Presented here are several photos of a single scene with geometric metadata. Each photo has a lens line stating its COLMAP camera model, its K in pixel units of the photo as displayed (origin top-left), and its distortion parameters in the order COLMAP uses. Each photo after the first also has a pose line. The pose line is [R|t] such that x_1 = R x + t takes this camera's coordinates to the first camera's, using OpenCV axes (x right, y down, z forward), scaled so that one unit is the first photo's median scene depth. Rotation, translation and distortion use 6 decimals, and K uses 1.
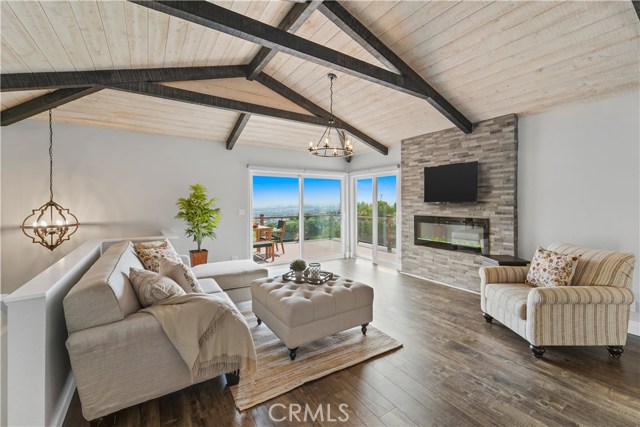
lens RADIAL K [[268.5, 0, 323.5], [0, 268.5, 200.9], [0, 0, 1]] dist [-0.001193, -0.000179]
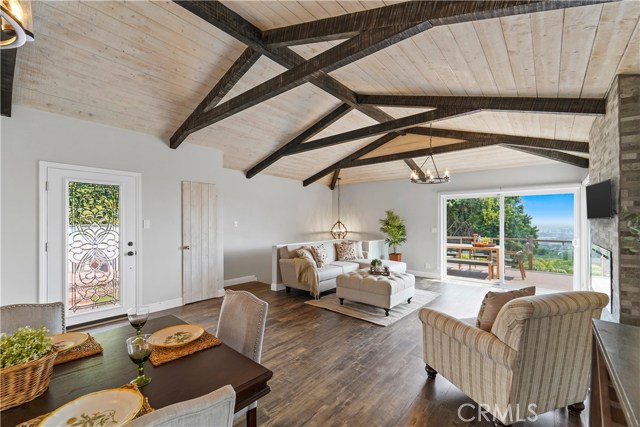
lens RADIAL K [[270.2, 0, 319.3], [0, 270.2, 220.8], [0, 0, 1]] dist [0.000028, -0.000054]
pose [[0.274713, 0.004224, -0.961517, 1.139122], [-0.002159, 0.999991, 0.003776, -0.008309], [0.961524, 0.001039, 0.274719, 0.215616]]
